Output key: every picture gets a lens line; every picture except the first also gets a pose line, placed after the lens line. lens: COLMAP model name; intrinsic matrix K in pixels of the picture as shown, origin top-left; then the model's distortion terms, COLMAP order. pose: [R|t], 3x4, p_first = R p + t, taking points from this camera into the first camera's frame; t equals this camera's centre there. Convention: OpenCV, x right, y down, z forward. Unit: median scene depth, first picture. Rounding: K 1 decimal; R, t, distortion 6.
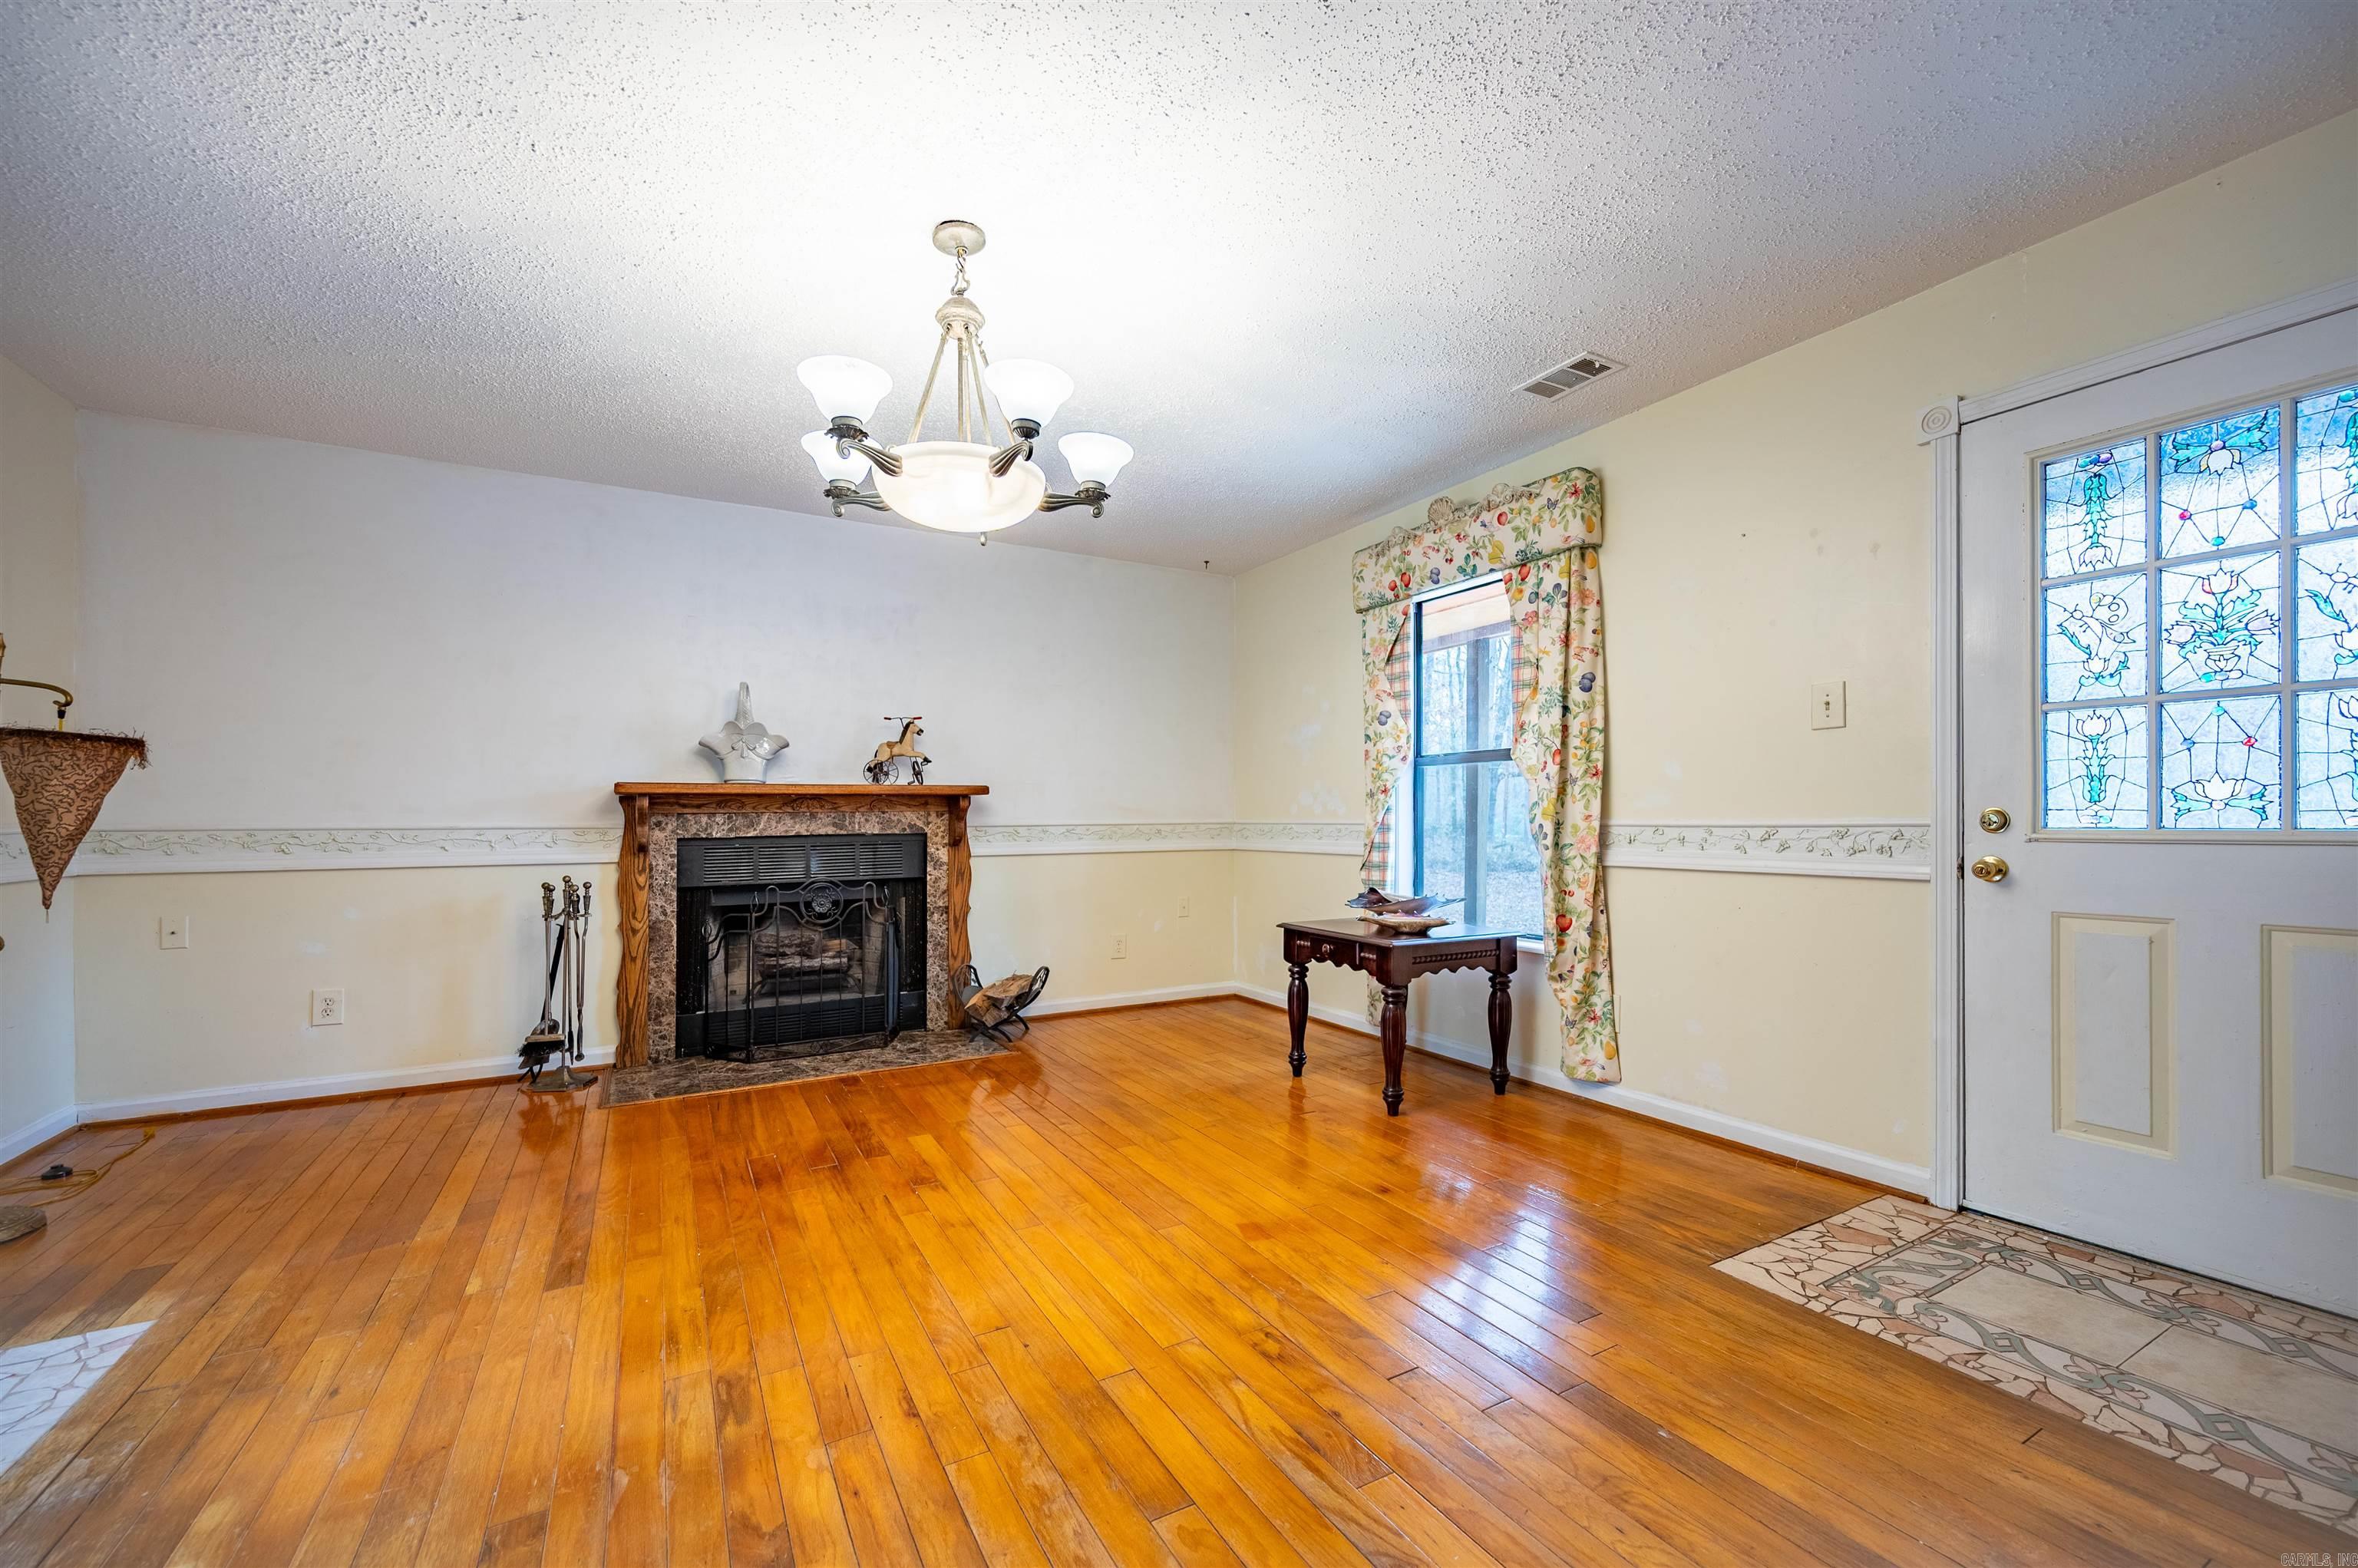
lens RADIAL K [[952.9, 0, 1243.5], [0, 952.9, 827.7], [0, 0, 1]] dist [0.000071, 0.000117]
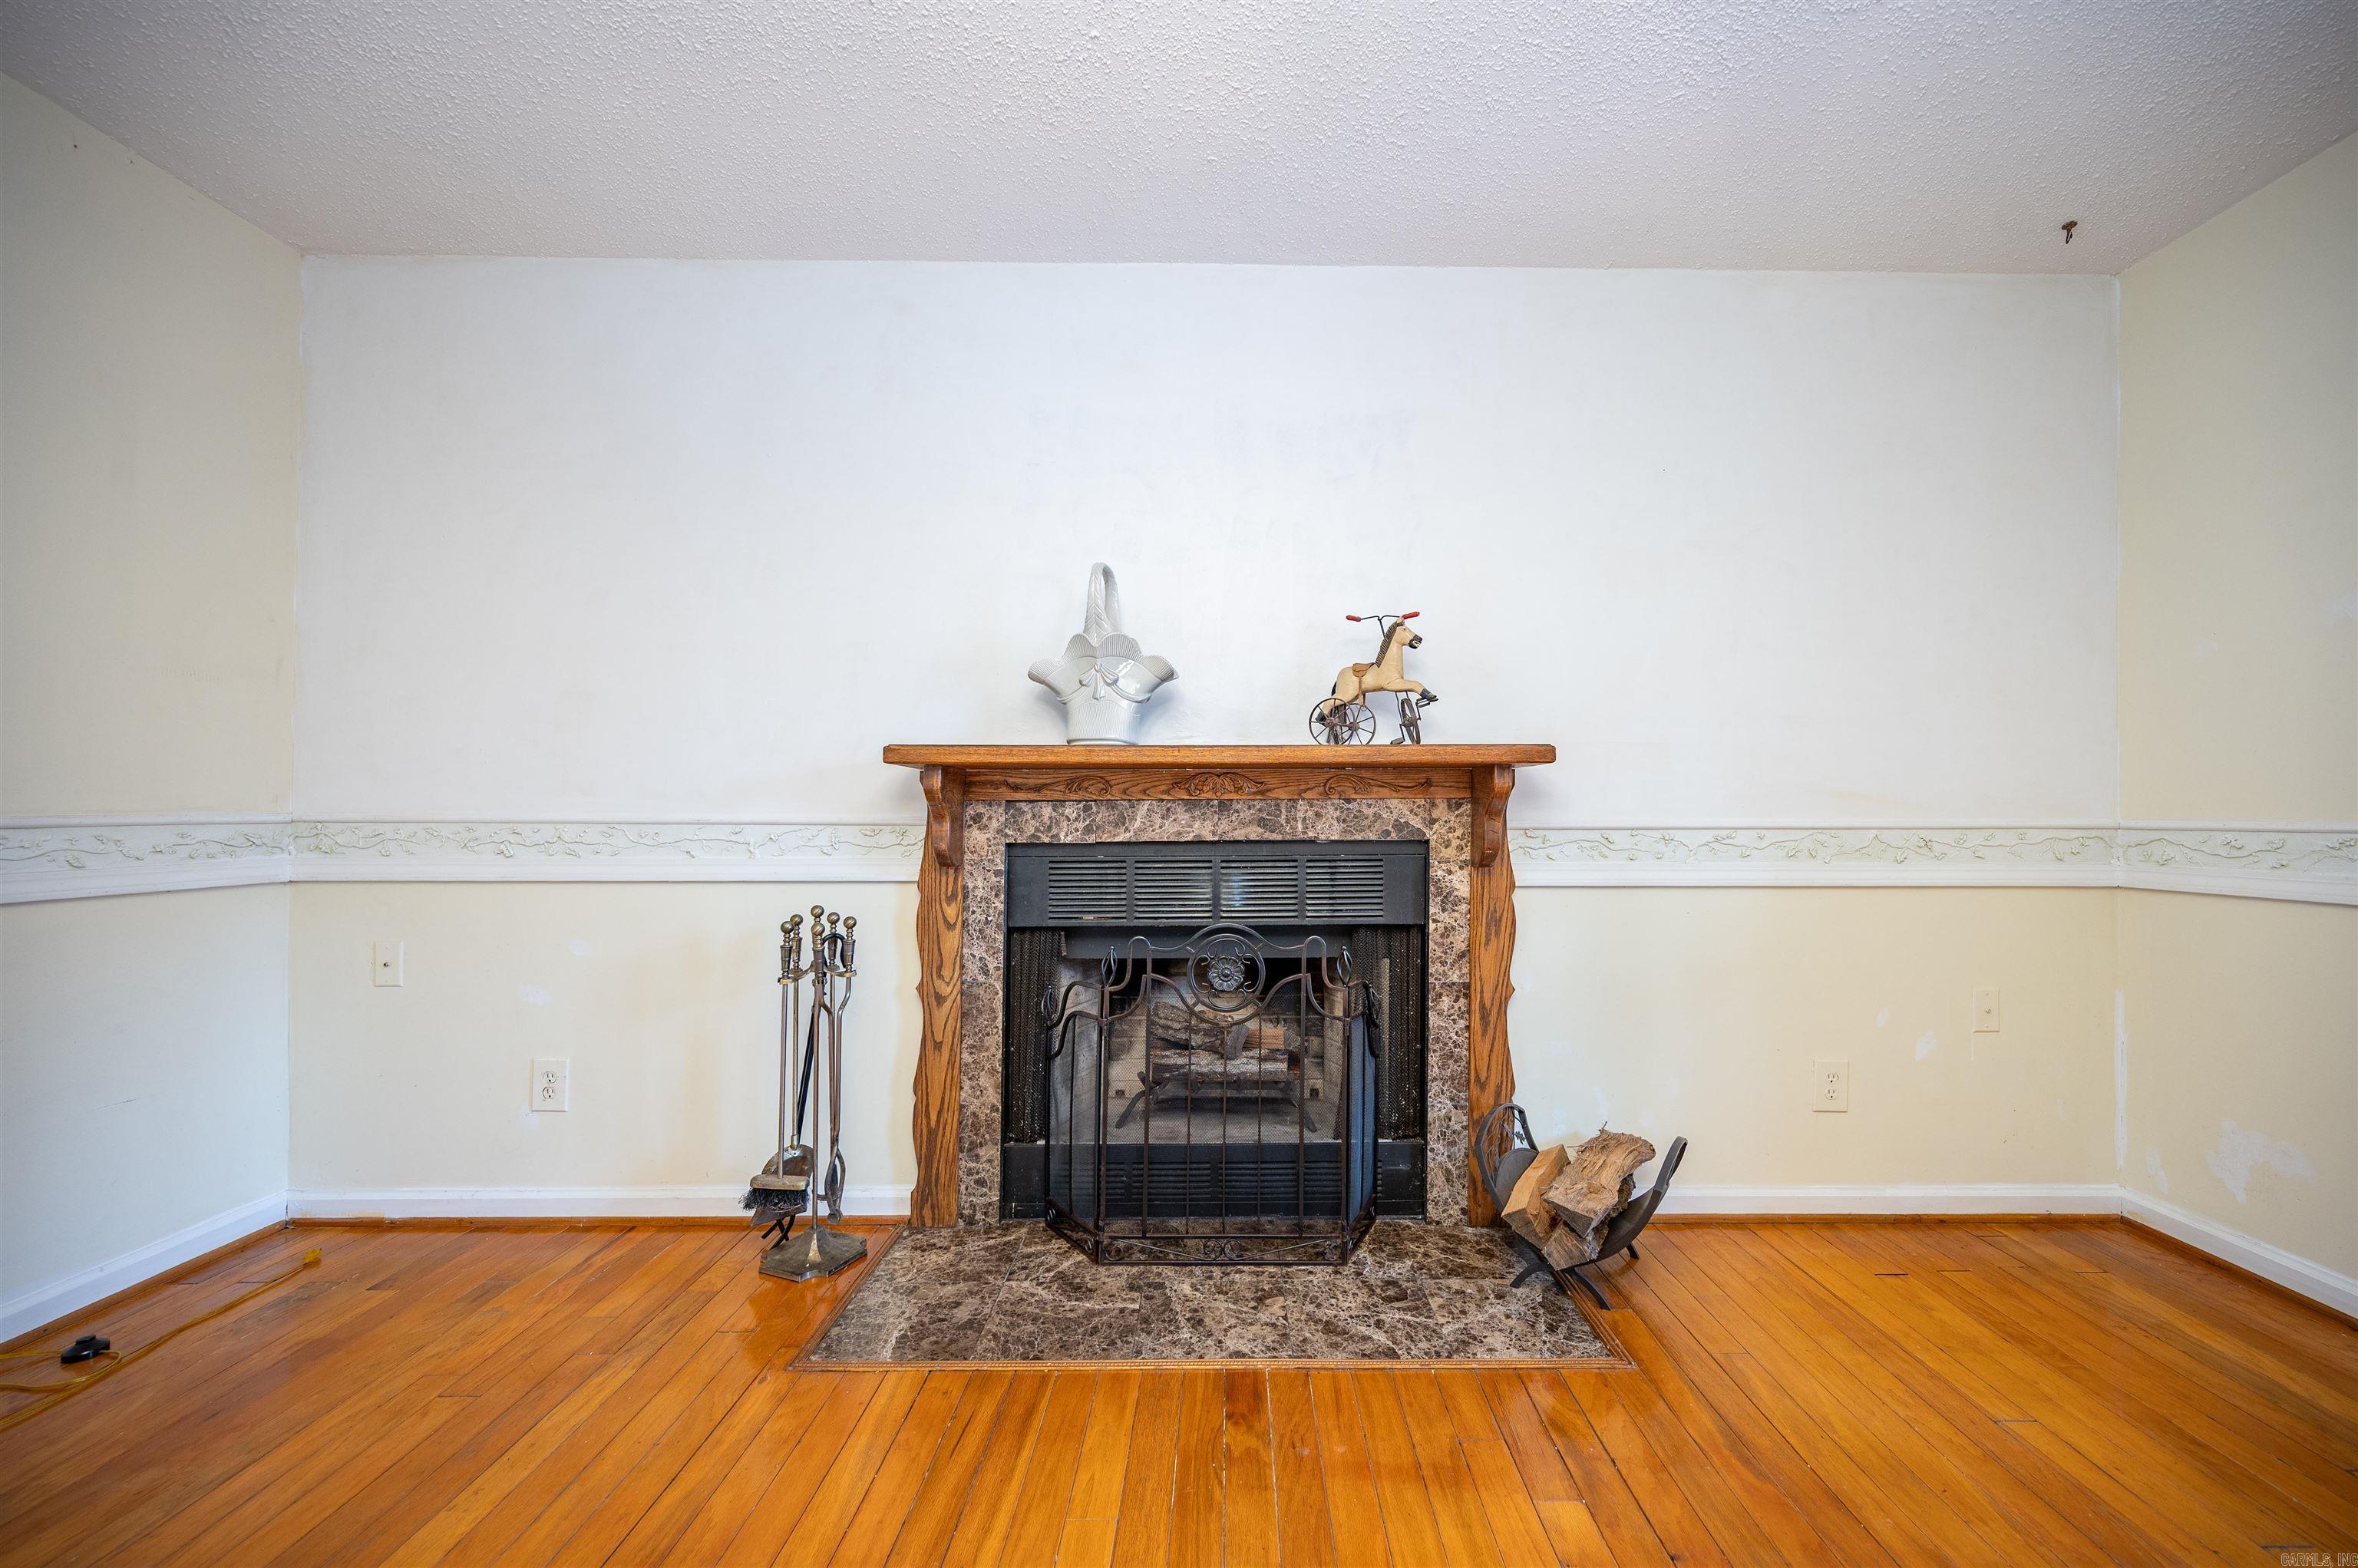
lens RADIAL K [[936.2, 0, 1183.5], [0, 936.2, 795.8], [0, 0, 1]] dist [-0.000577, 0.000037]
pose [[0.822168, -0.002194, -0.569240, -0.167121], [-0.012514, 0.999681, -0.021928, -0.006277], [0.569107, 0.025151, 0.821879, 0.554093]]
